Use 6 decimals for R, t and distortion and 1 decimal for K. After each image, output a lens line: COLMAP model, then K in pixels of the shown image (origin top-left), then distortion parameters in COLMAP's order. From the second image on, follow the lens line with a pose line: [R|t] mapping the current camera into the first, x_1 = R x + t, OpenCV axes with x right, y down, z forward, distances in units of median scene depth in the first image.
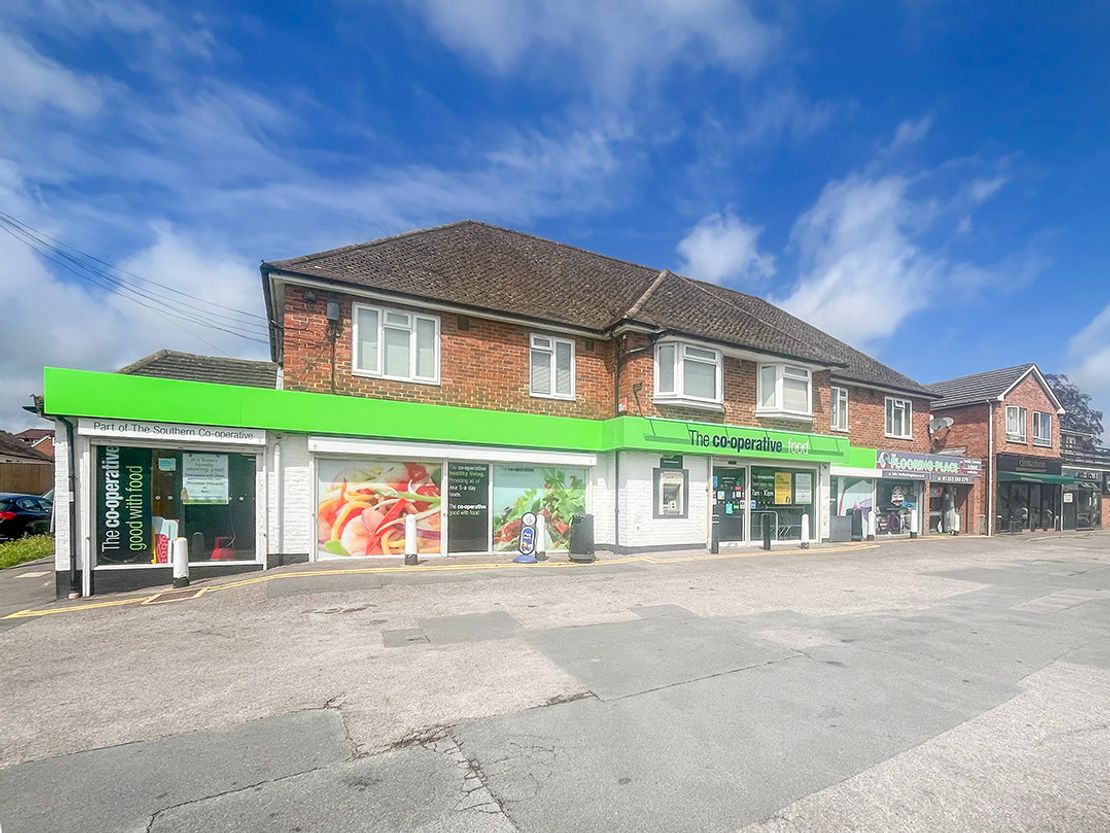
lens RADIAL K [[445.7, 0, 555.0], [0, 445.7, 416.5], [0, 0, 1]] dist [-0.018615, 0.000182]
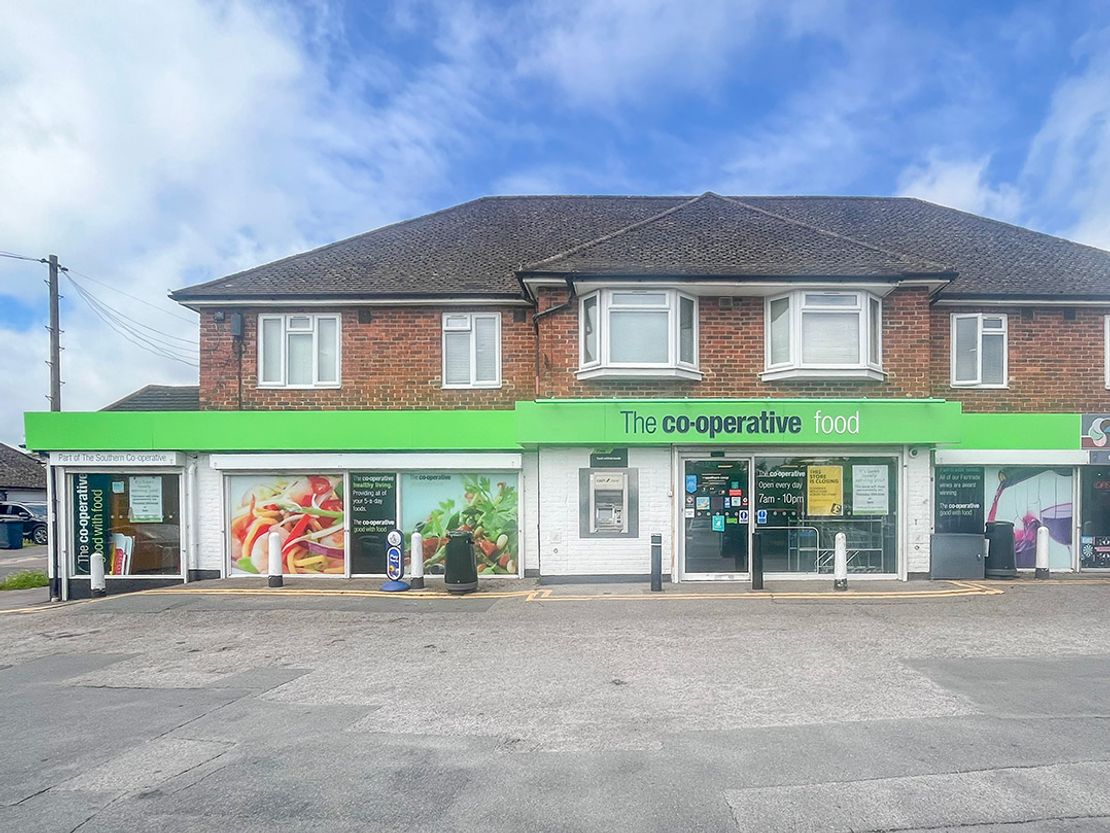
lens RADIAL K [[488.8, 0, 555.1], [0, 488.8, 431.5], [0, 0, 1]] dist [-0.014593, -0.000394]
pose [[0.912879, -0.078530, -0.400607, 0.533132], [0.089958, 0.995898, 0.009768, 0.046410], [0.398196, -0.044955, 0.916198, 0.266802]]
